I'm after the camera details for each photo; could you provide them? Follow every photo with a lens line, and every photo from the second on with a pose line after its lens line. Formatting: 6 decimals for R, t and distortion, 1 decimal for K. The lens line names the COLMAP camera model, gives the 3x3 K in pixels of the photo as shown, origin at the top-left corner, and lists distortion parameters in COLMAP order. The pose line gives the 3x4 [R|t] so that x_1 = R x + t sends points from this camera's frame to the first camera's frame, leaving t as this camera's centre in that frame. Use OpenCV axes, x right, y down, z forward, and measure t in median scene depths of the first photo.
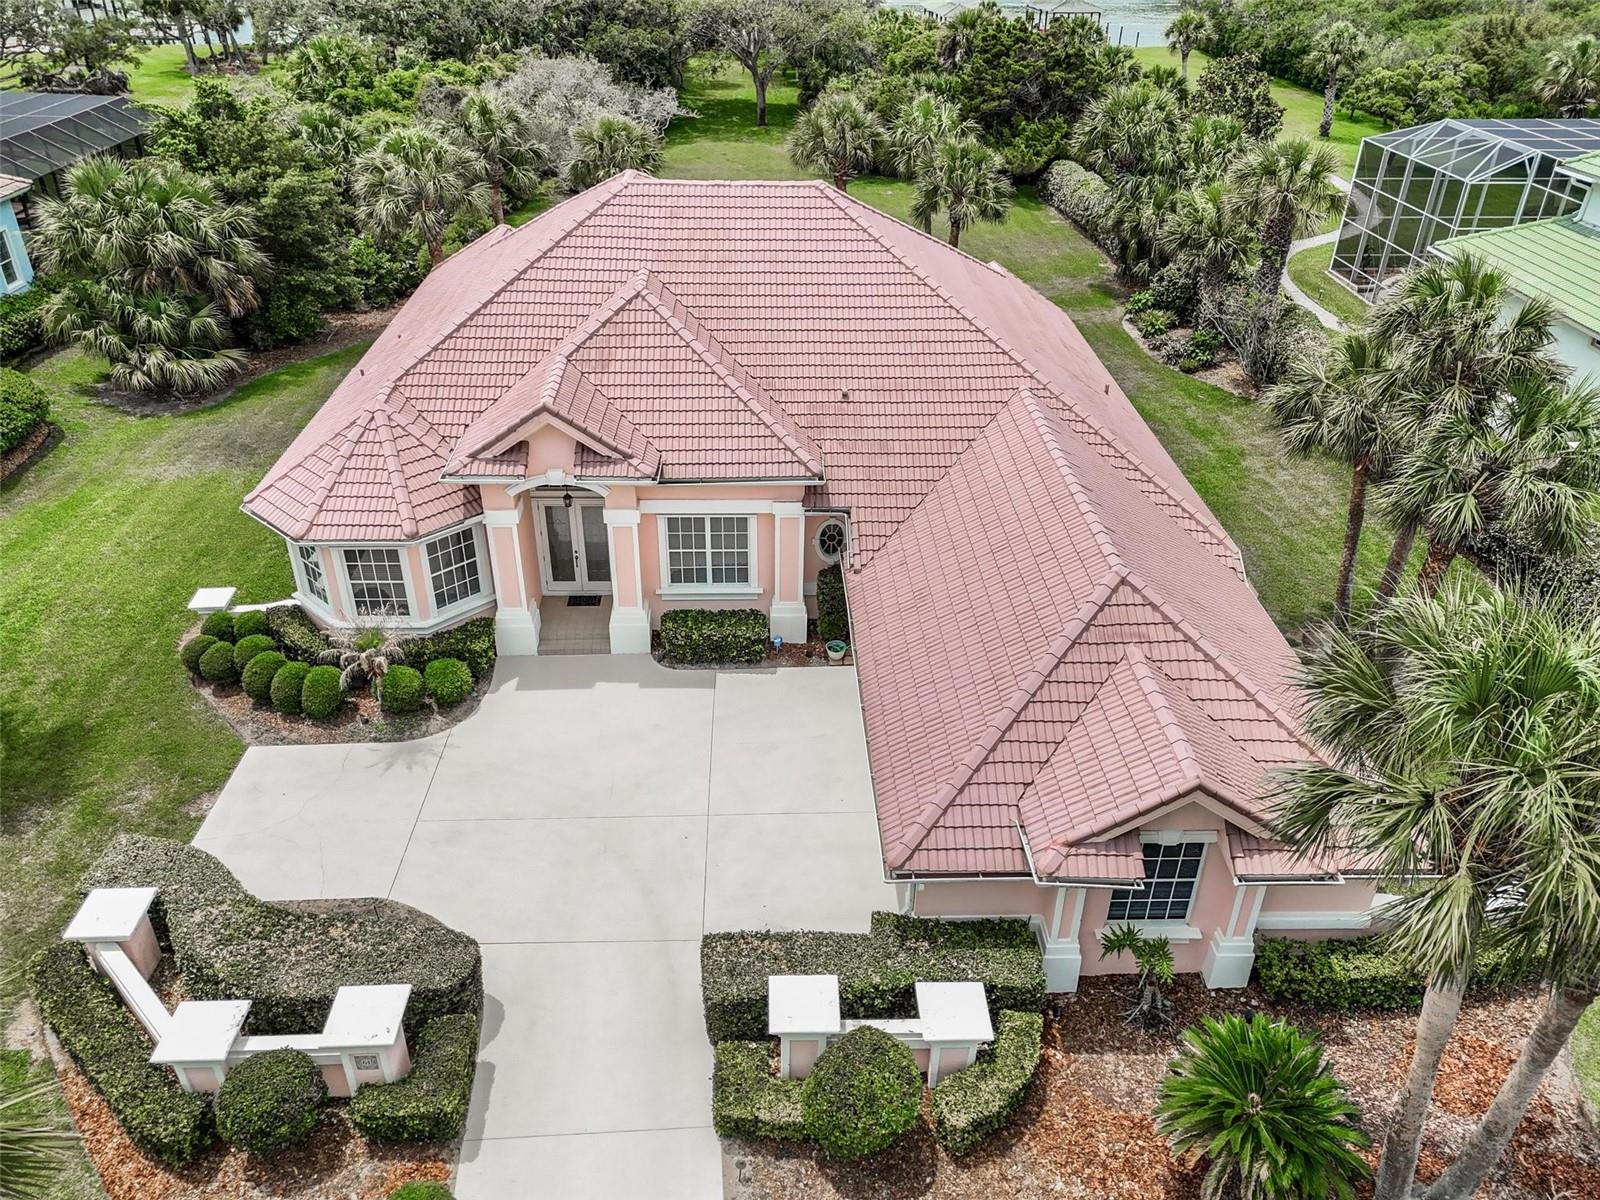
lens RADIAL K [[1177.4, 0, 800.0], [0, 1177.4, 600.0], [0, 0, 1]] dist [0.069907, -0.056493]
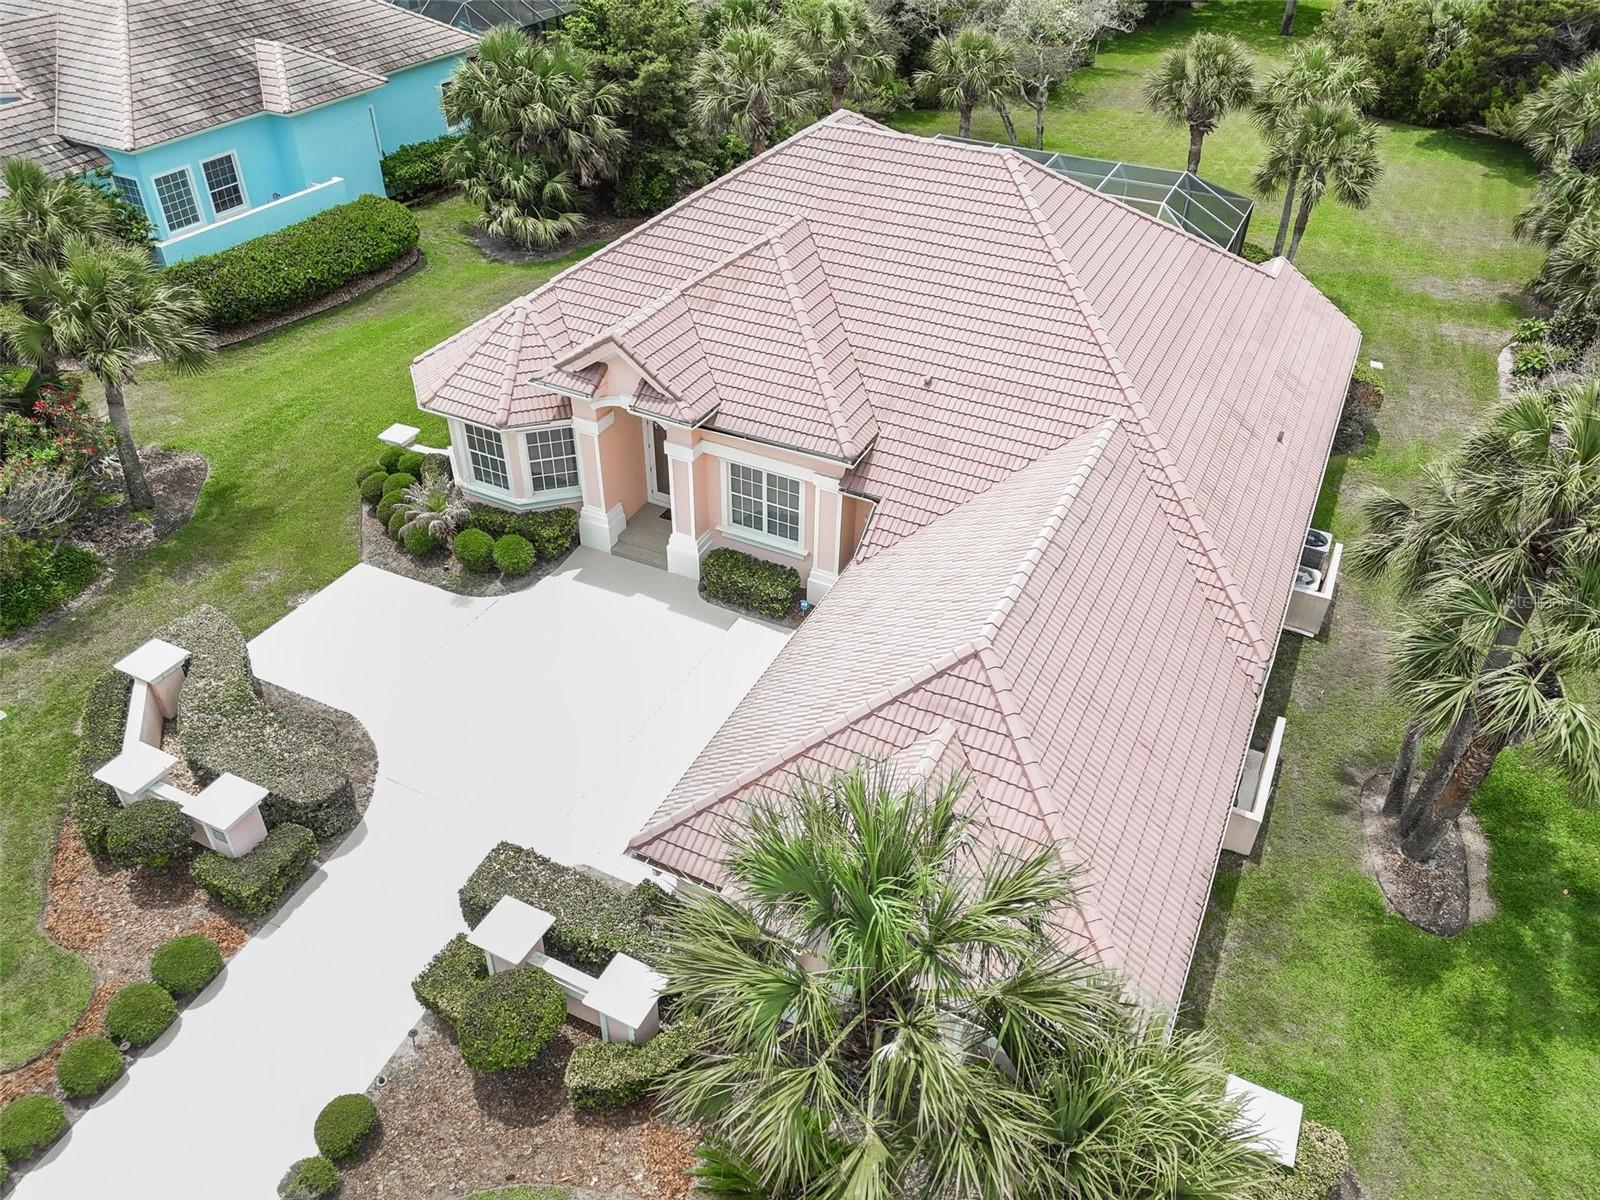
lens RADIAL K [[1177.4, 0, 800.0], [0, 1177.4, 600.0], [0, 0, 1]] dist [0.069907, -0.056493]
pose [[0.881992, 0.288182, -0.372883, 0.363533], [-0.250672, 0.956904, 0.146620, -0.119889], [0.399067, -0.035846, 0.916221, 0.060311]]
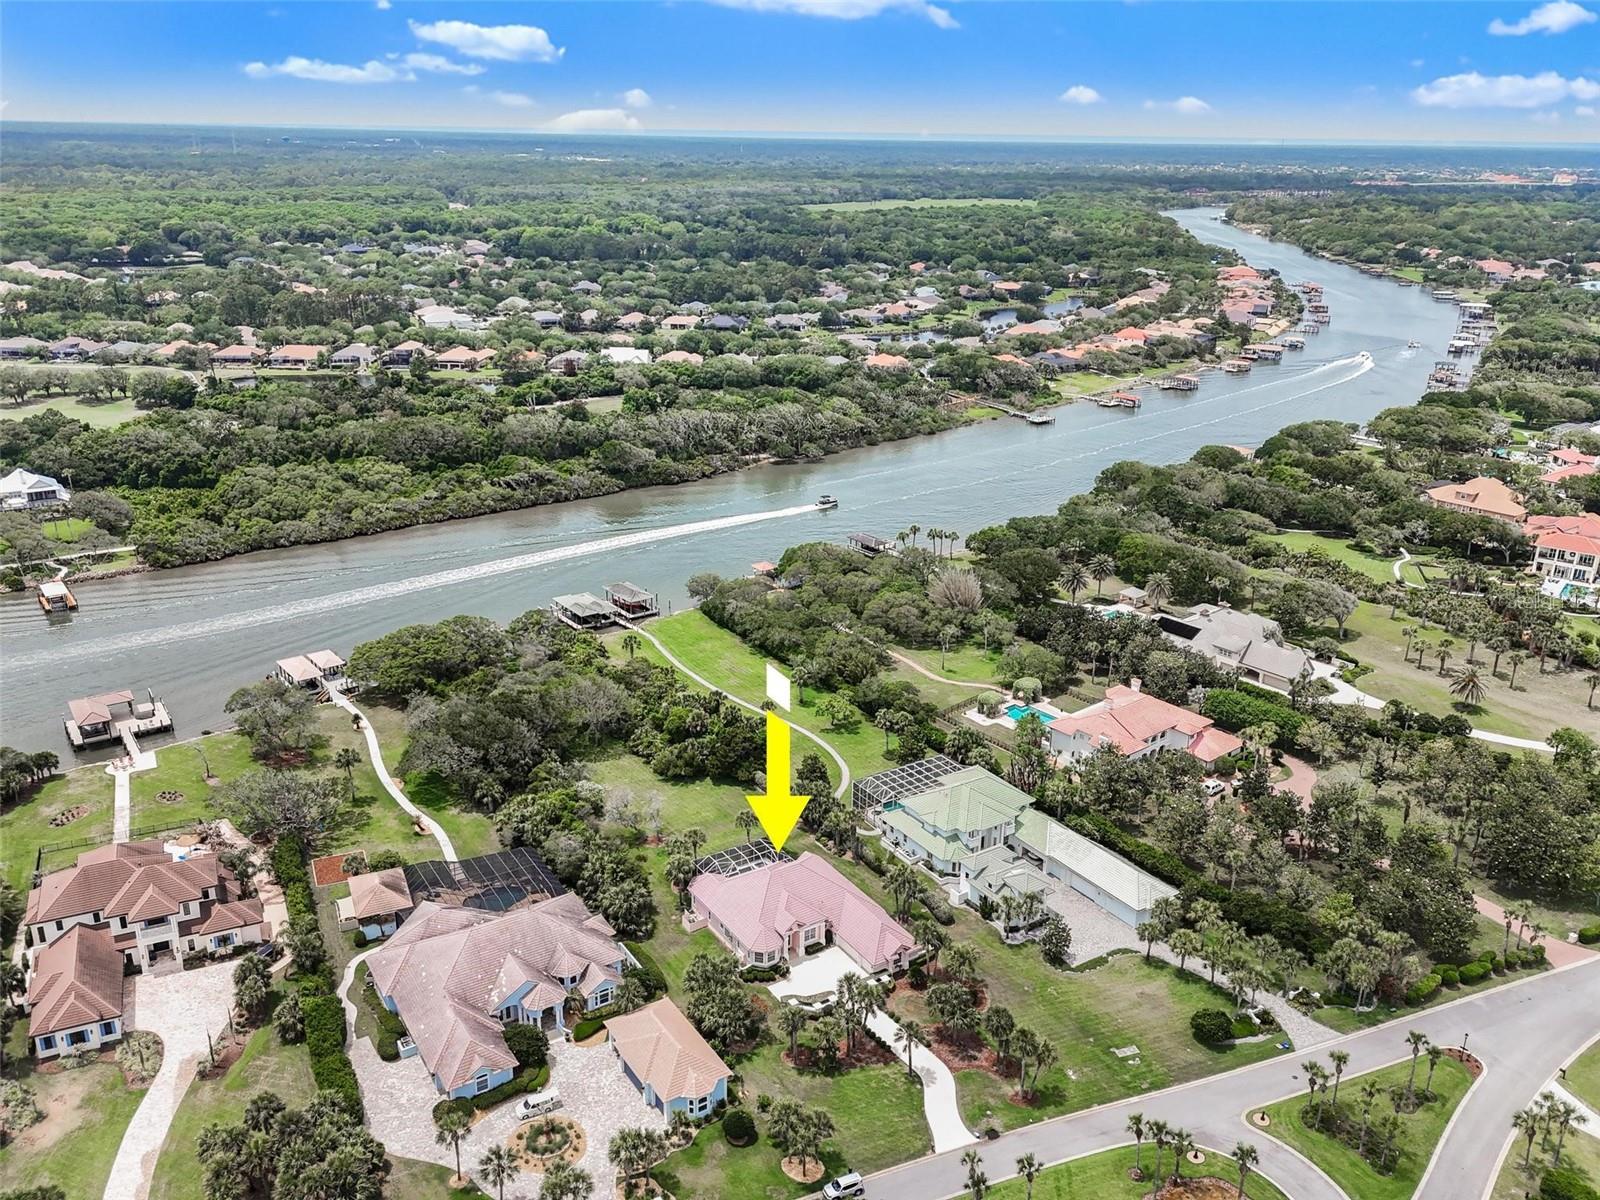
lens RADIAL K [[1263.2, 0, 801.2], [0, 1263.2, 624.8], [0, 0, 1]] dist [0.097221, -0.118727]
pose [[0.858432, -0.184614, 0.478553, -2.948233], [0.261530, 0.960131, -0.098740, -0.937861], [-0.441245, 0.209918, 0.872489, -5.004191]]
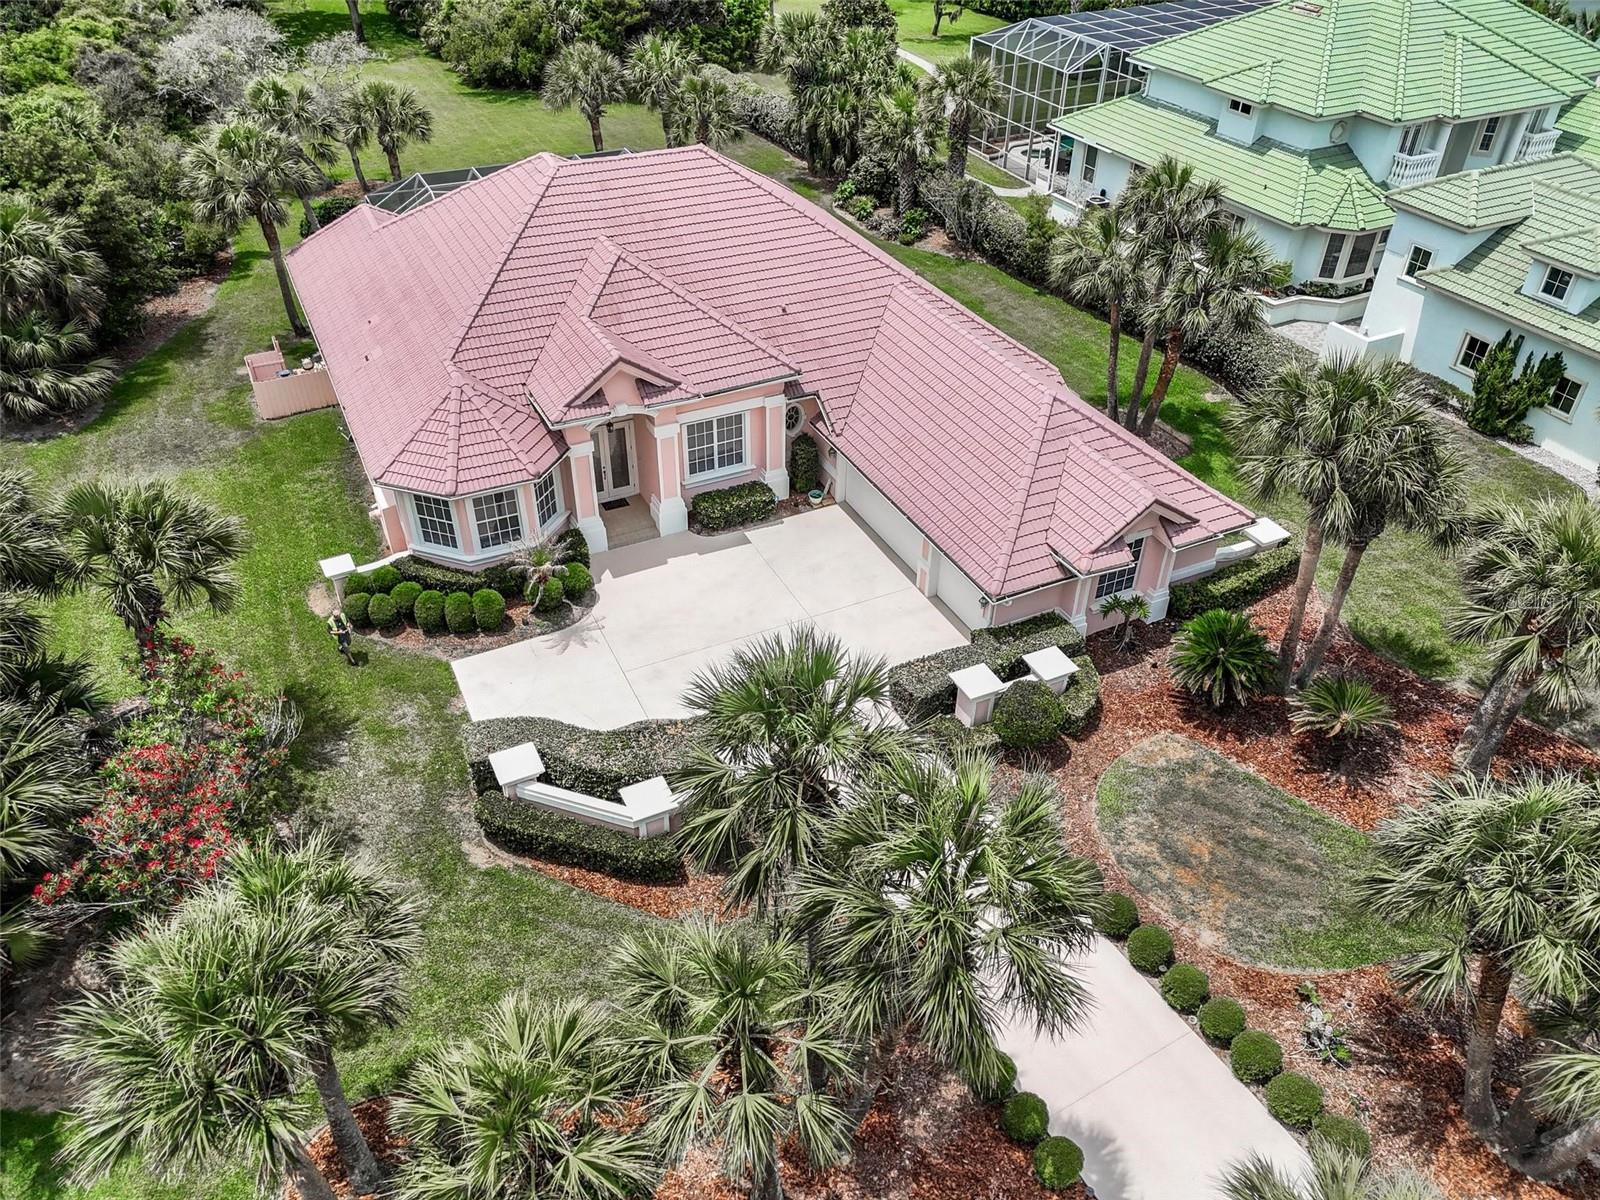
lens RADIAL K [[1177.4, 0, 800.0], [0, 1177.4, 600.0], [0, 0, 1]] dist [0.069907, -0.056493]
pose [[0.913240, -0.247577, 0.323570, -0.471085], [0.212778, 0.967102, 0.139427, -0.036985], [-0.347444, -0.058482, 0.935875, -0.299771]]
